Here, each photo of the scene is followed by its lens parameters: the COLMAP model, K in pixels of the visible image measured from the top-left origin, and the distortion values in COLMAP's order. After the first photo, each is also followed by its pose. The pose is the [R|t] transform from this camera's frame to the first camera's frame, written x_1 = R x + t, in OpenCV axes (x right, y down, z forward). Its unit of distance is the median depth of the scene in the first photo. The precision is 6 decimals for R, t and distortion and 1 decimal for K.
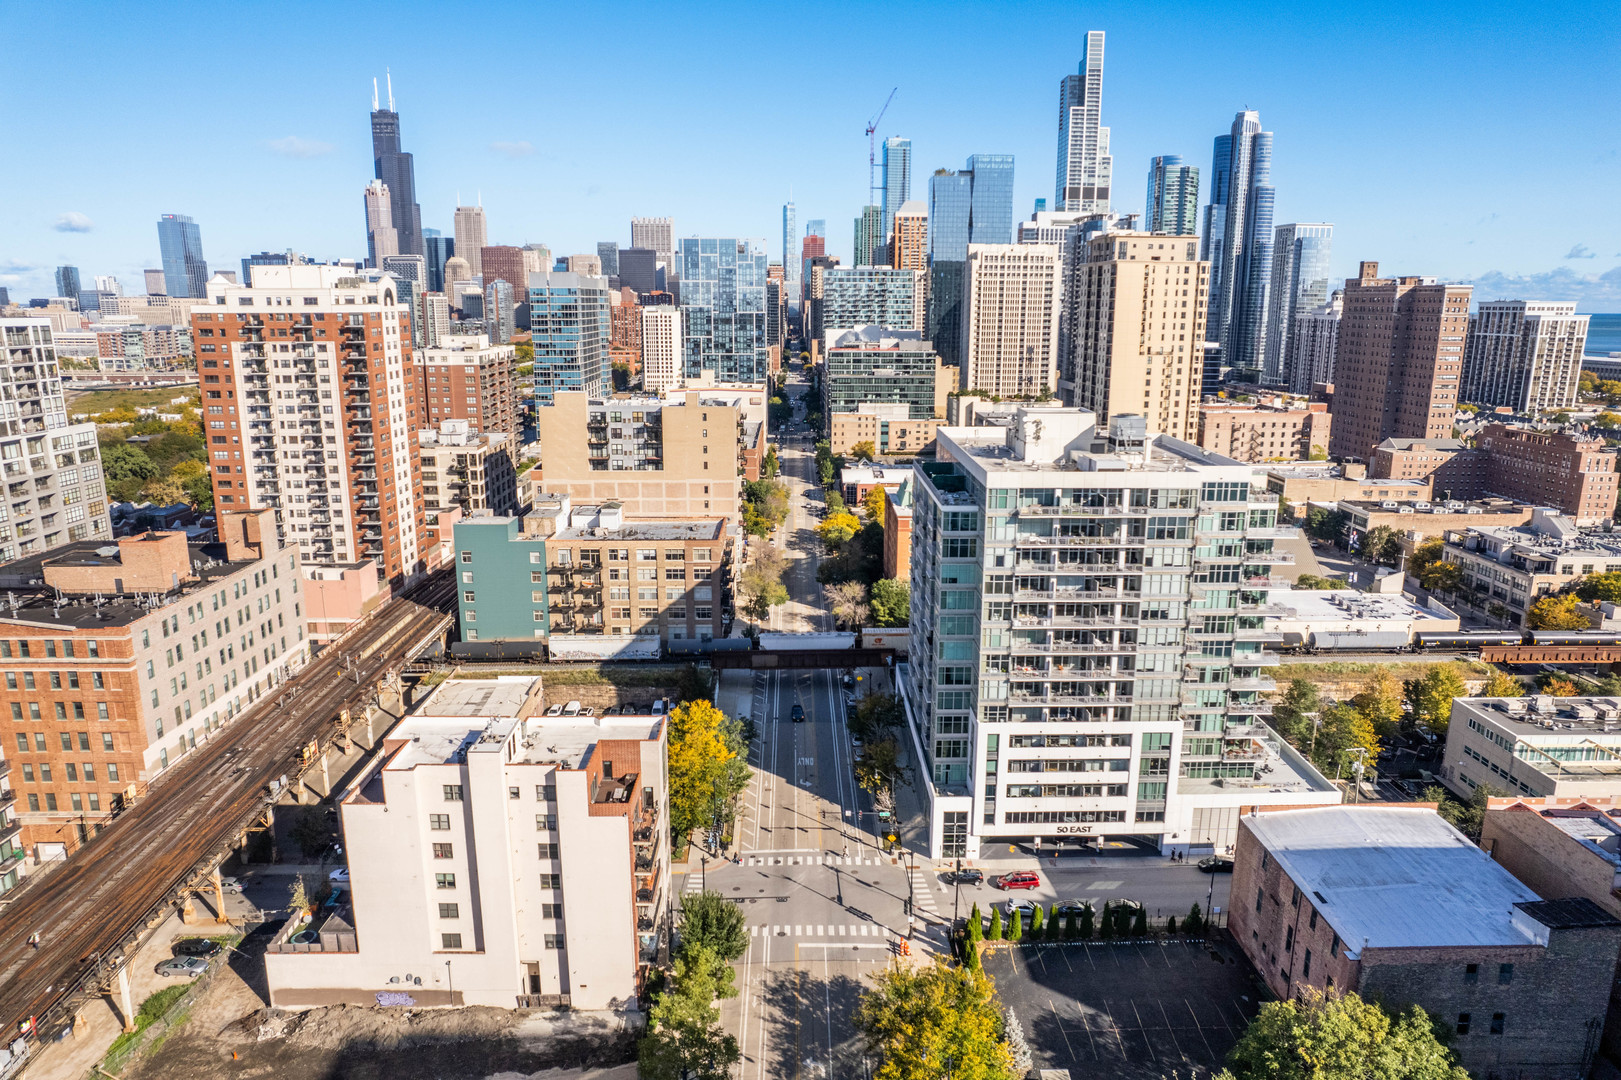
lens RADIAL K [[1028.7, 0, 810.5], [0, 1028.7, 540.0], [0, 0, 1]] dist [0.003428, 0.001975]
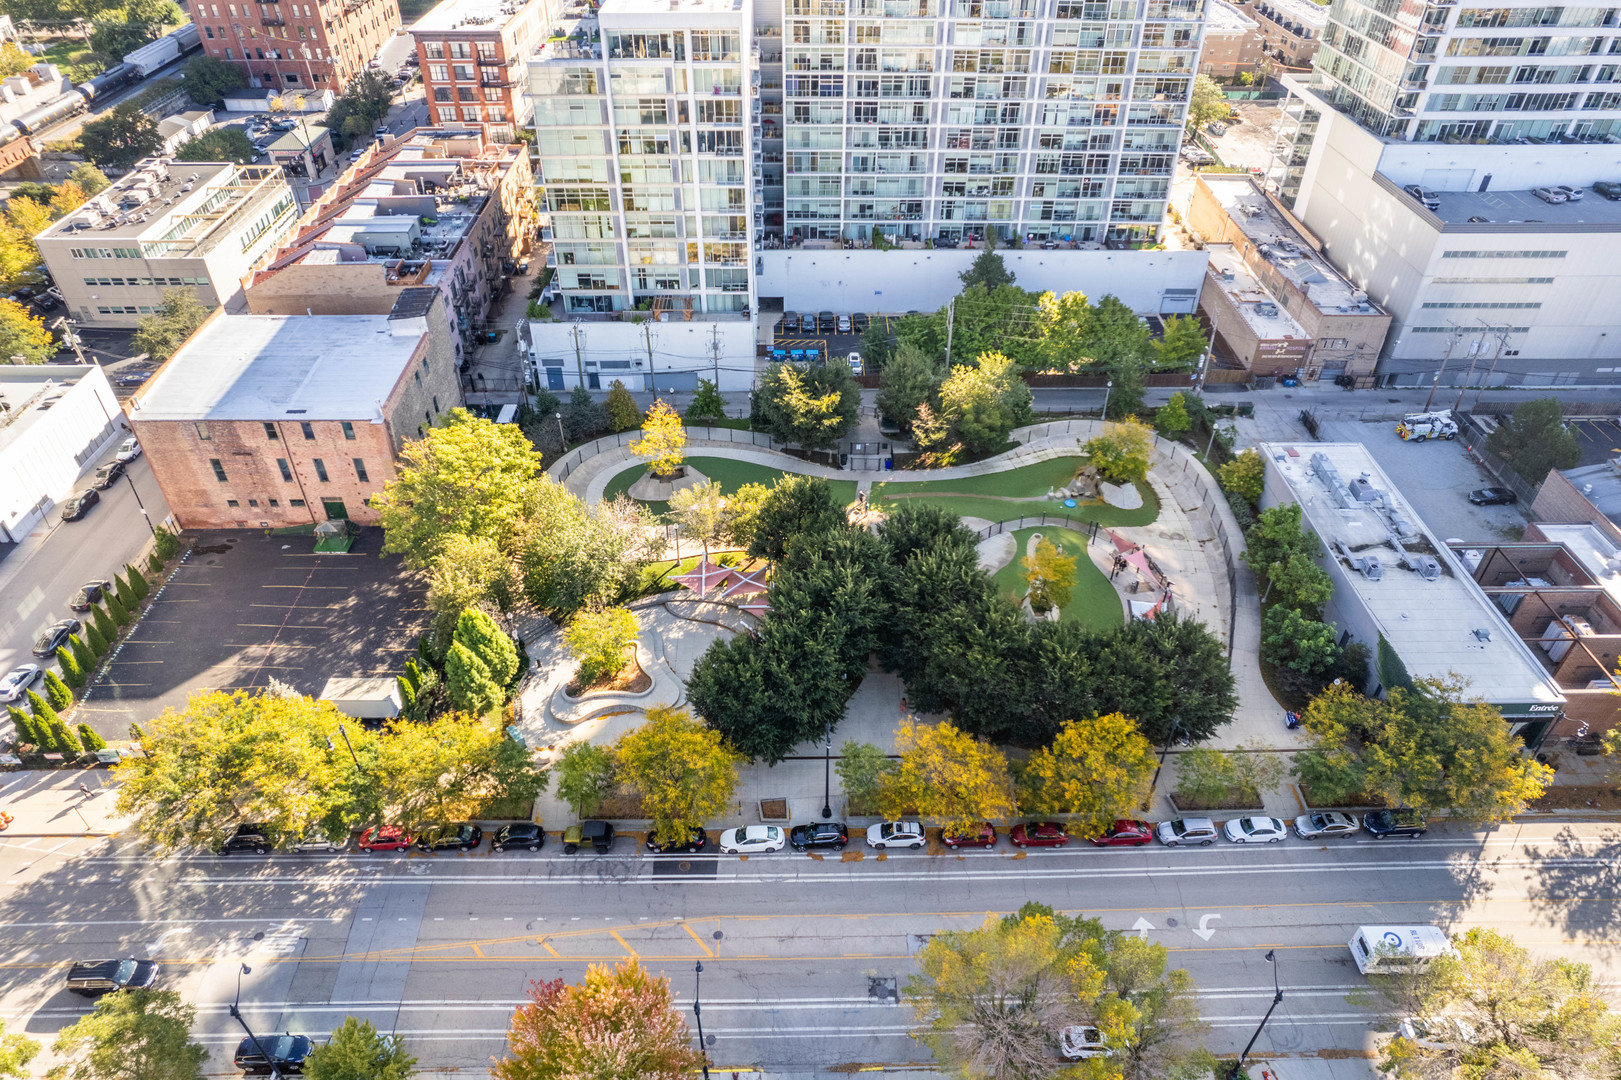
lens RADIAL K [[1028.7, 0, 810.5], [0, 1028.7, 540.0], [0, 0, 1]] dist [0.003428, 0.001975]
pose [[0.004927, -0.620064, 0.784536, -0.277996], [0.226131, 0.764913, 0.603135, -0.041849], [-0.974084, 0.174436, 0.143984, 0.265558]]
